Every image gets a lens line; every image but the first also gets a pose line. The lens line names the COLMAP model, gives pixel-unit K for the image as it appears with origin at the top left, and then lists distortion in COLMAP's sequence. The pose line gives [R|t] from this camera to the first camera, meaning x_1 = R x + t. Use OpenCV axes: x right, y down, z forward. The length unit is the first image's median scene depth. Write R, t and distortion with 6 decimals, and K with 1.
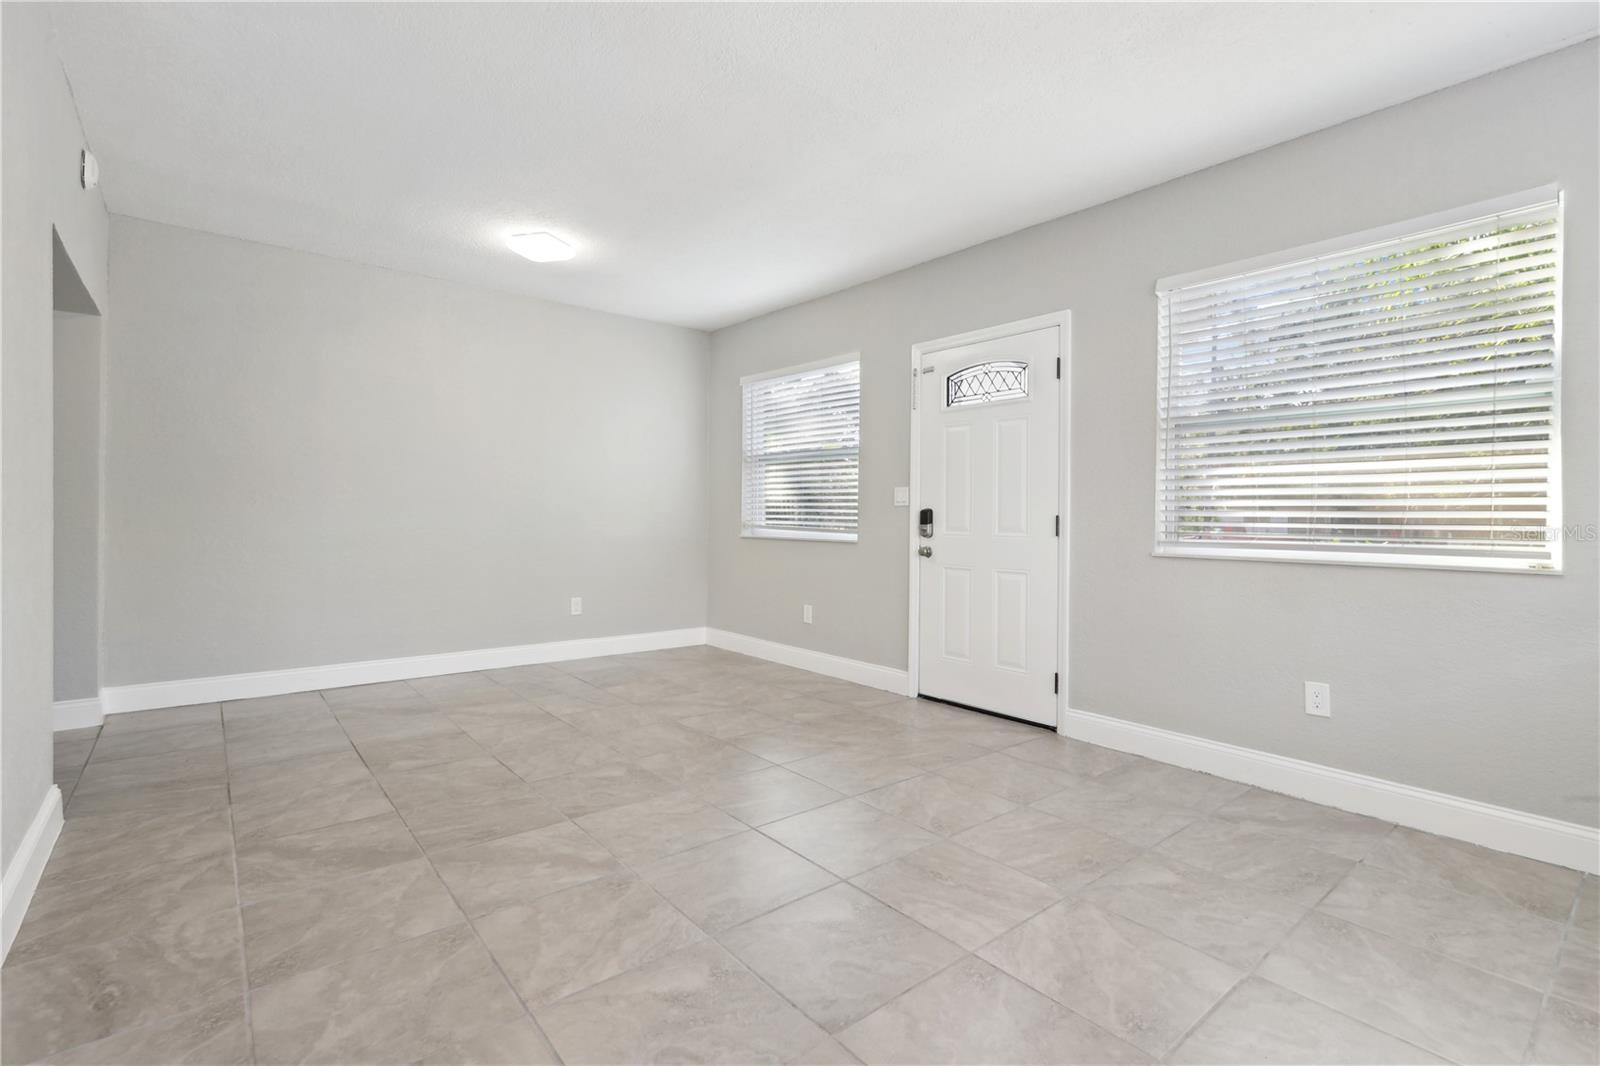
lens RADIAL K [[734.5, 0, 809.6], [0, 734.5, 526.2], [0, 0, 1]] dist [0.002032, 0.000024]
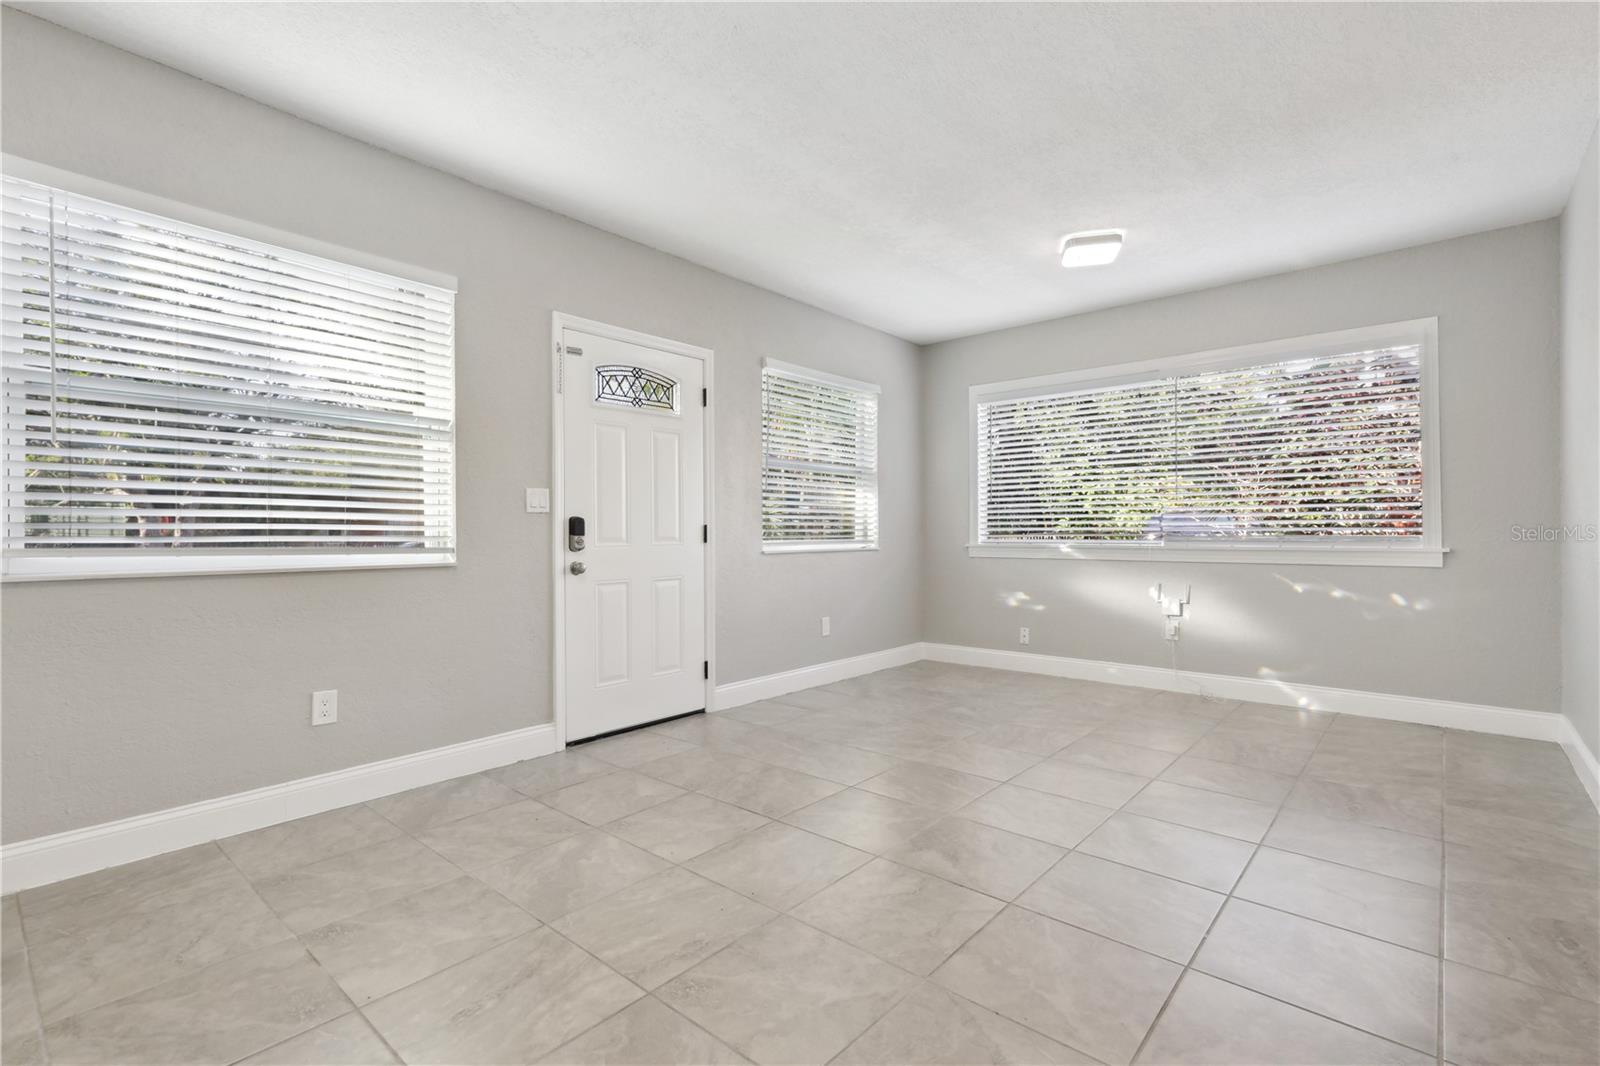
lens RADIAL K [[734.5, 0, 795.3], [0, 734.5, 537.8], [0, 0, 1]] dist [0.002032, 0.000024]
pose [[-0.151001, -0.010082, 0.988482, -0.705368], [0.023007, 0.999641, 0.013710, -0.005412], [-0.988266, 0.024812, -0.150715, 0.885359]]
